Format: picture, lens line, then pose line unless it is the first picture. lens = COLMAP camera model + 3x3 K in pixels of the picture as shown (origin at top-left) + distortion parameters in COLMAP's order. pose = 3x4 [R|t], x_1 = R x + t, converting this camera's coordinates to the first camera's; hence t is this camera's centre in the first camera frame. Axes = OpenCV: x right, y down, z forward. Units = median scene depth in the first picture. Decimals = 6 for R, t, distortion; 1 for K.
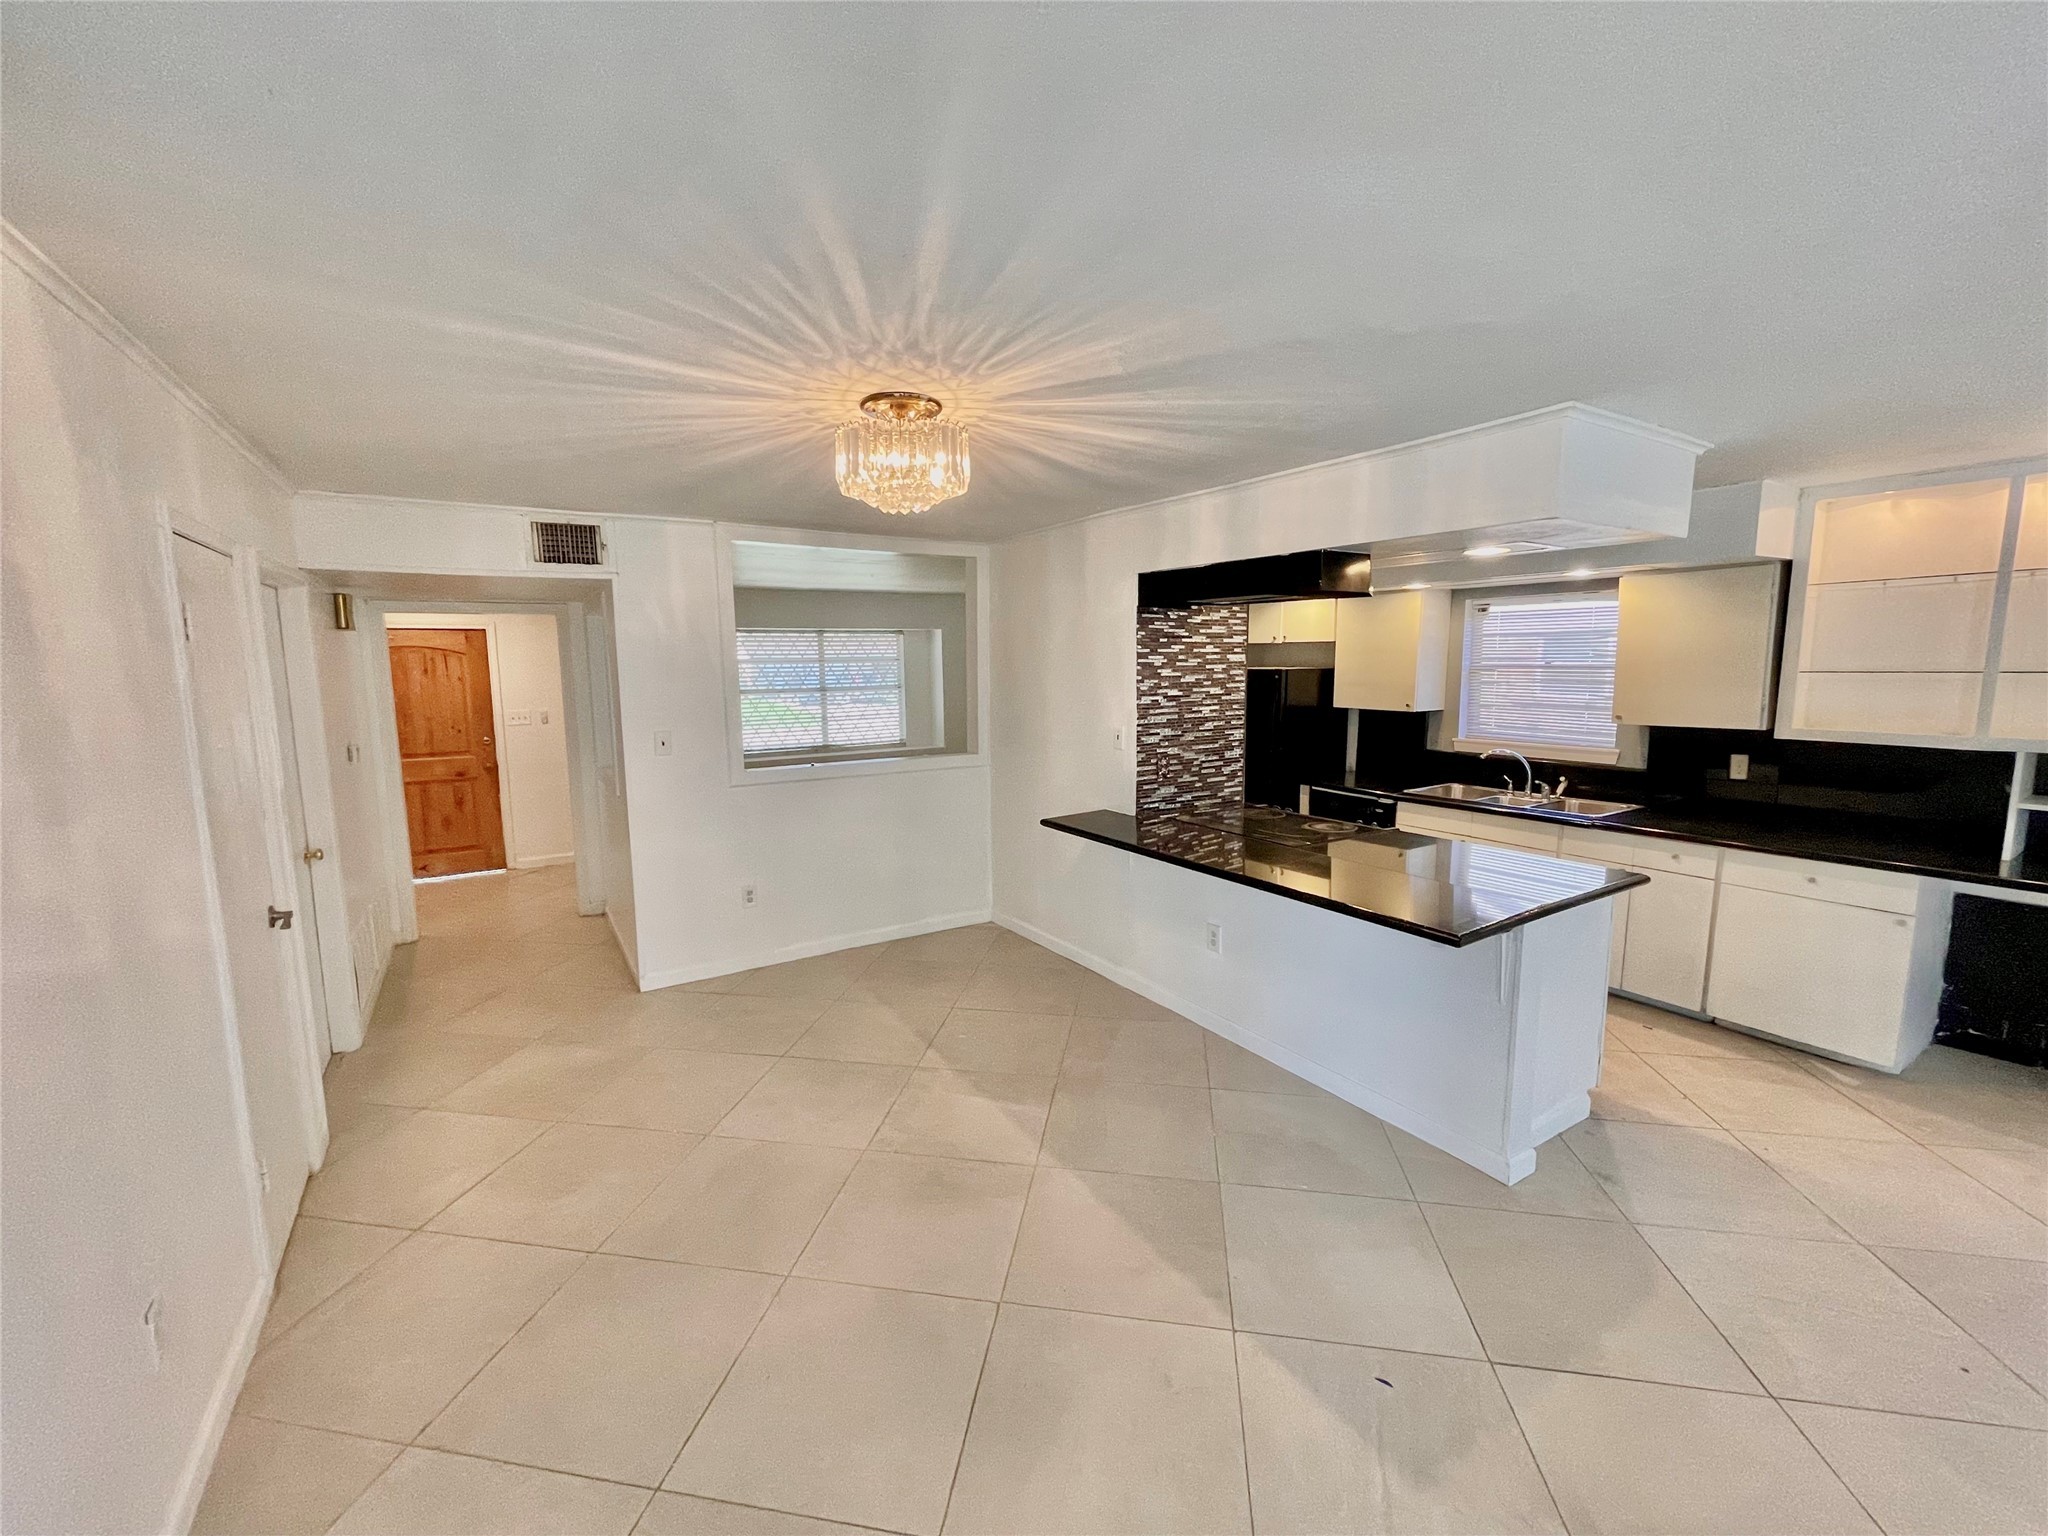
lens RADIAL K [[833.4, 0, 1024.3], [0, 833.4, 771.7], [0, 0, 1]] dist [-0.001367, 0.000017]
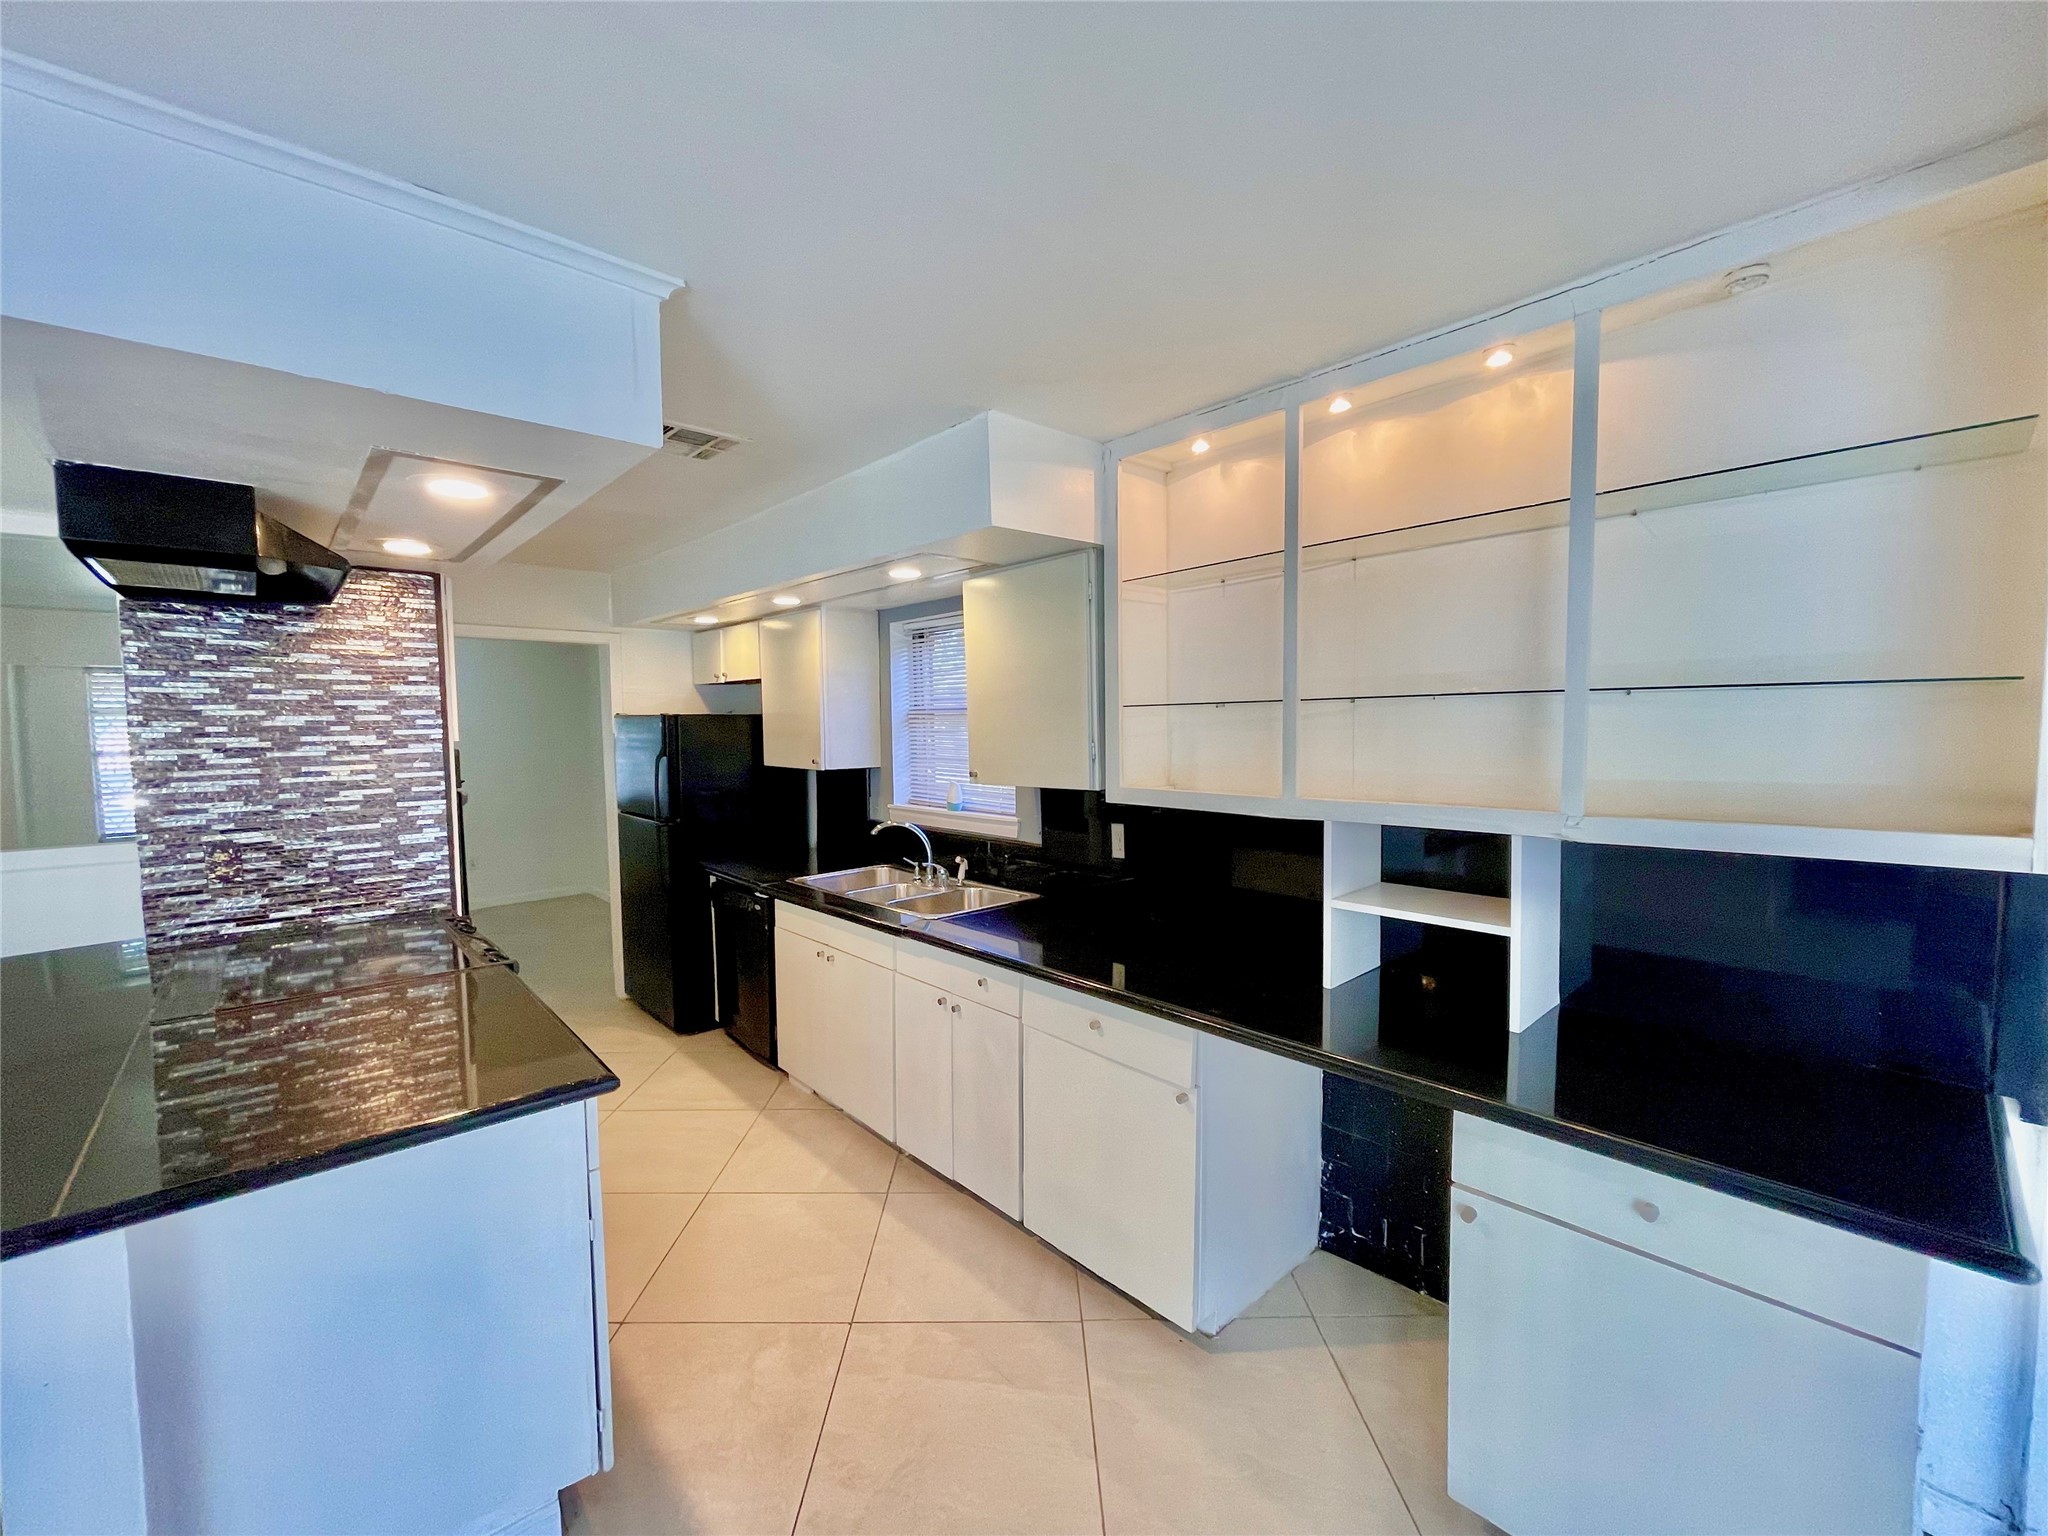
lens RADIAL K [[832.3, 0, 1021.9], [0, 832.3, 771.8], [0, 0, 1]] dist [0.002665, 0.000054]
pose [[0.984673, -0.011274, 0.174044, 0.631815], [0.024183, 0.997095, -0.072226, -0.015259], [-0.172724, 0.075328, 0.982086, 0.294856]]
